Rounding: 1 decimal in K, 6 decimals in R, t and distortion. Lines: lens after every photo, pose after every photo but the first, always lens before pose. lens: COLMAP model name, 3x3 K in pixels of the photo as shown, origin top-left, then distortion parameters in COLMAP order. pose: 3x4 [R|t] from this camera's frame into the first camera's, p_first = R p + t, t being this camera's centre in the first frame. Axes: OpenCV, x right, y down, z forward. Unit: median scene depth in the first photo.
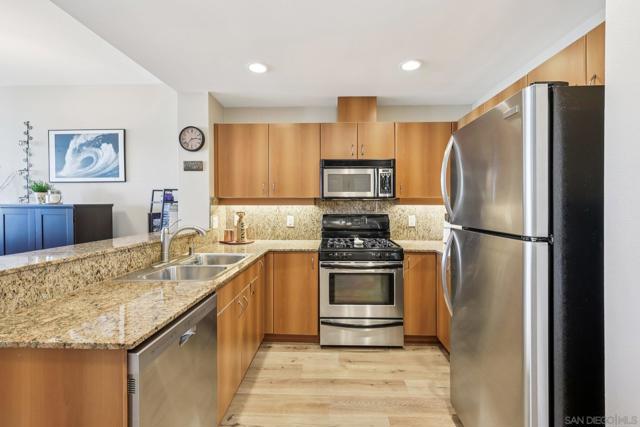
lens RADIAL K [[280.5, 0, 324.2], [0, 280.5, 206.4], [0, 0, 1]] dist [0.003983, -0.000013]
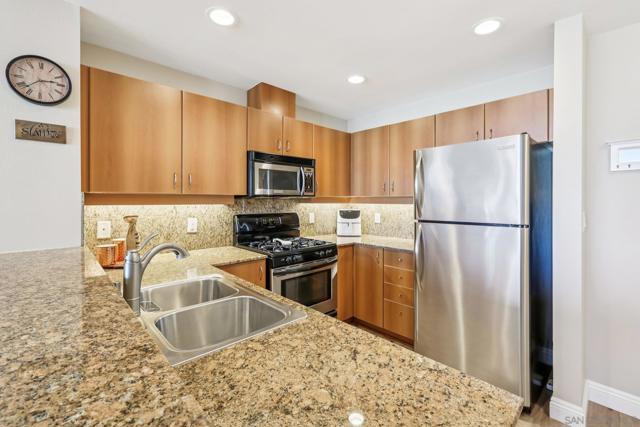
lens RADIAL K [[280.5, 0, 319.9], [0, 280.5, 202.6], [0, 0, 1]] dist [0.003983, -0.000013]
pose [[0.707767, -0.003340, 0.706438, -0.468619], [0.002510, 0.999994, 0.002213, -0.011039], [-0.706442, 0.000207, 0.707771, 0.251424]]
